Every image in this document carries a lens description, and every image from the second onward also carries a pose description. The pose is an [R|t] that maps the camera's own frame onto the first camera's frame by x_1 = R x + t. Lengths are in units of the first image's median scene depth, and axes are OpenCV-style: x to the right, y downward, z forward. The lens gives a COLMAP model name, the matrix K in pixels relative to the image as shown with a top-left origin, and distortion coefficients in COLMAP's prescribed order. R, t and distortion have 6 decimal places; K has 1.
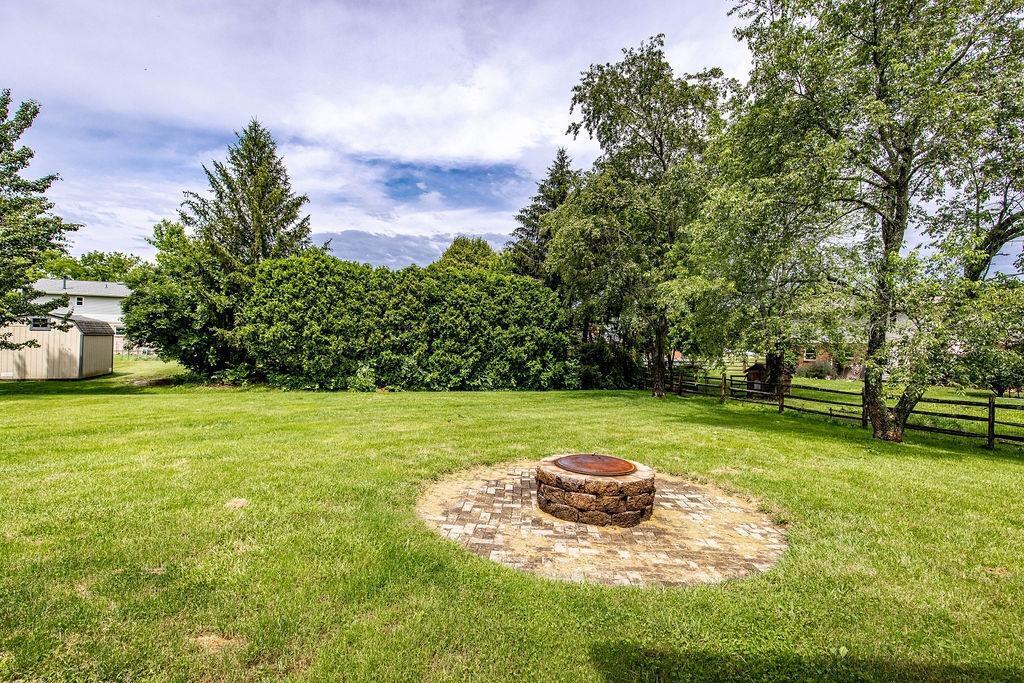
lens RADIAL K [[485.1, 0, 512.0], [0, 485.1, 341.5], [0, 0, 1]] dist [0.003588, 0.000335]
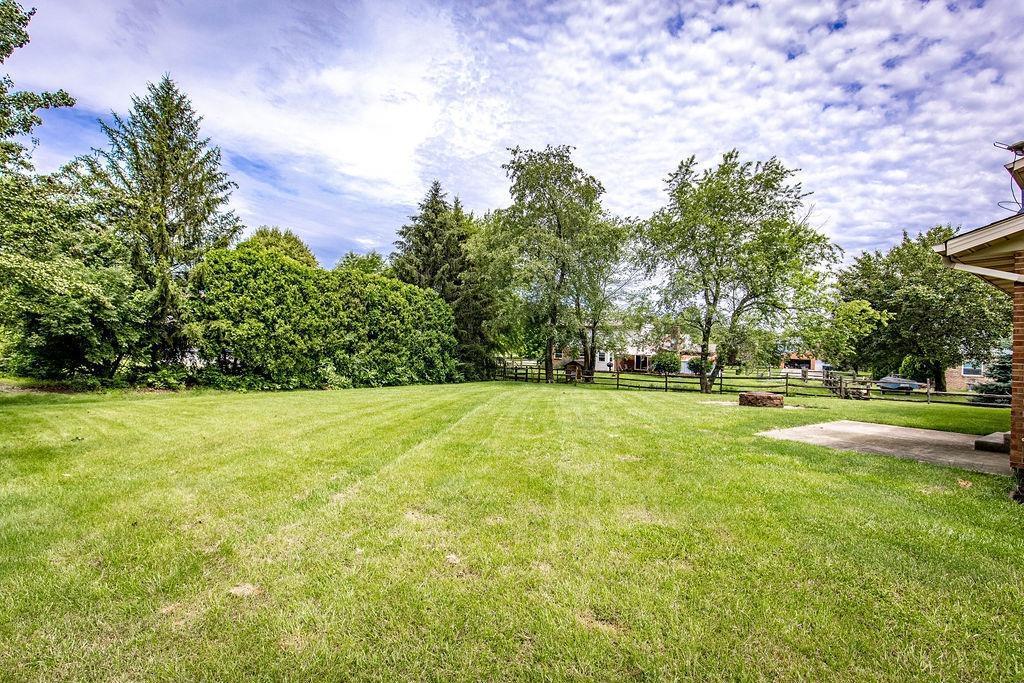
lens RADIAL K [[485.1, 0, 512.0], [0, 485.1, 341.5], [0, 0, 1]] dist [0.003588, 0.000335]
pose [[0.768759, 0.019747, 0.639234, -0.625089], [-0.022968, 0.999731, -0.003262, -0.005052], [-0.639126, -0.012174, 0.769005, -0.047110]]
